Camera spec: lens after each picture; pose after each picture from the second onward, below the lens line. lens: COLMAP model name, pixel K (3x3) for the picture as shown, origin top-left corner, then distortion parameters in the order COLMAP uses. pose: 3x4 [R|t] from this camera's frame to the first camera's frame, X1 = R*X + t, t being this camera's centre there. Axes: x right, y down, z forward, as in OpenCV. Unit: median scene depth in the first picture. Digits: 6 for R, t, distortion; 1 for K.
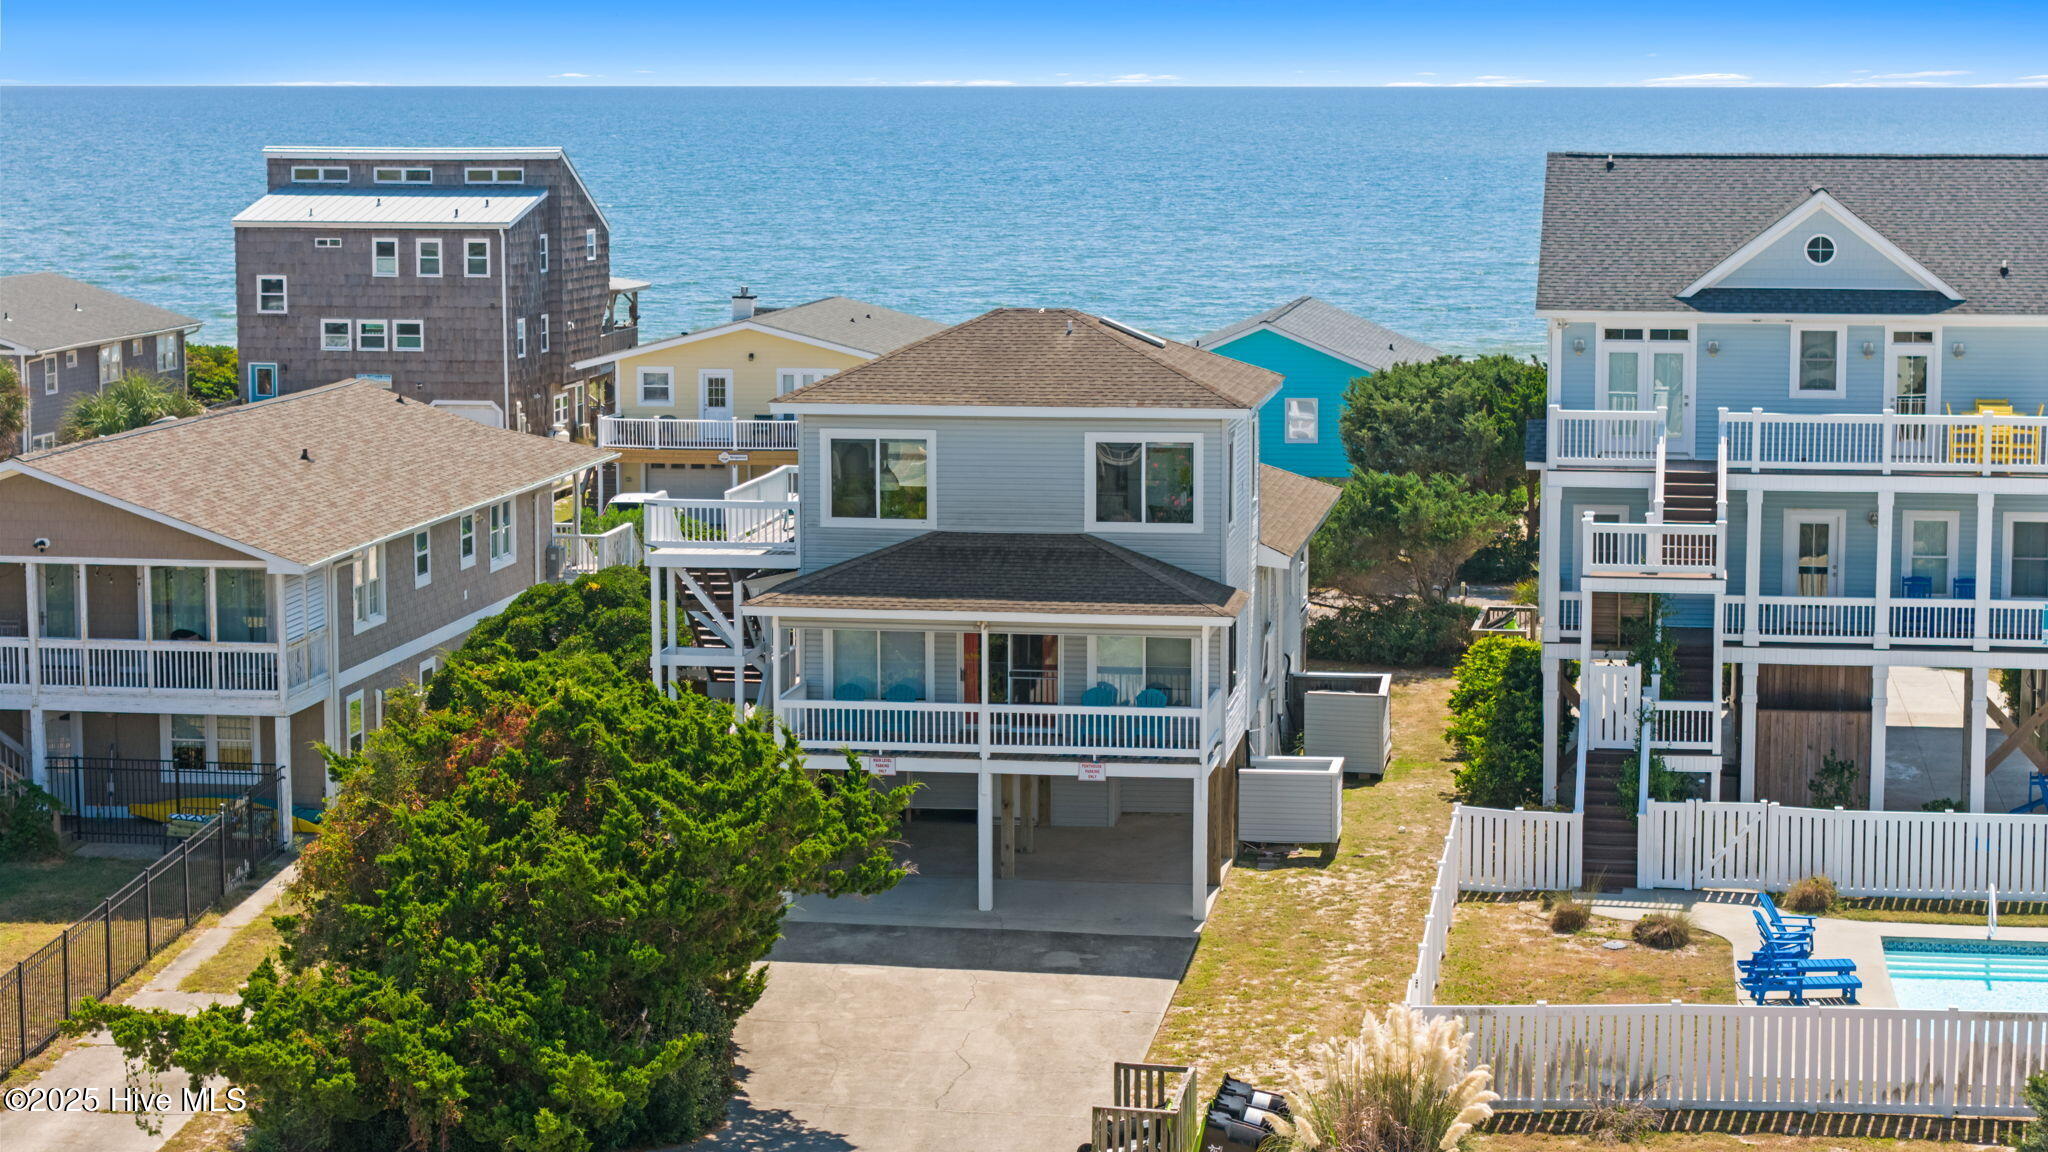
lens RADIAL K [[4036.6, 0, 1024.0], [0, 4036.6, 576.0], [0, 0, 1]] dist [-0.024525, 0.298428]
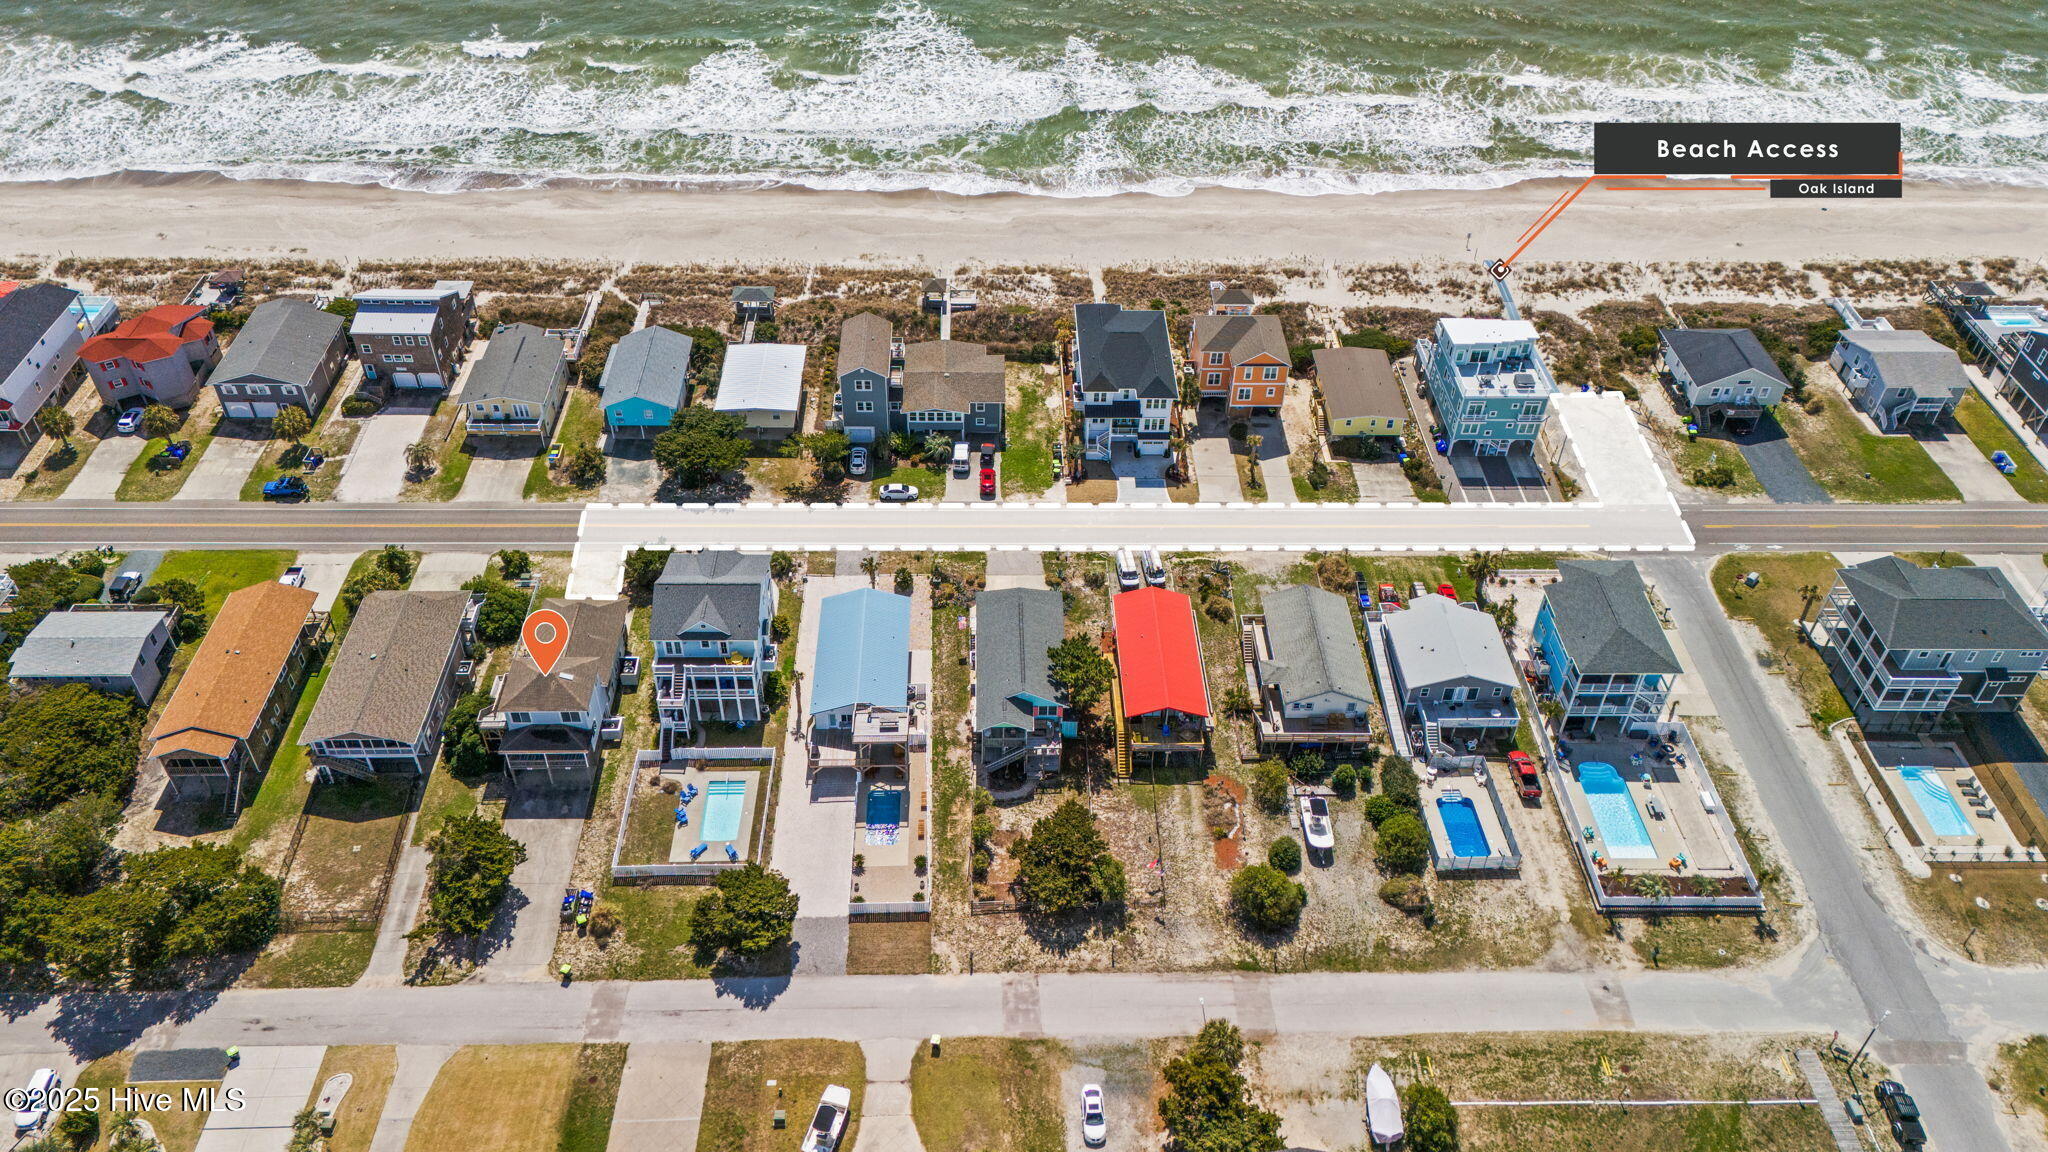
lens RADIAL K [[1506.0, 0, 1022.4], [0, 1506.0, 567.7], [0, 0, 1]] dist [0.073290, -0.070513]
pose [[0.984834, -0.106345, 0.137087, 0.365871], [0.010946, 0.826640, 0.562625, -1.316692], [-0.173154, -0.552591, 0.815267, -0.654657]]
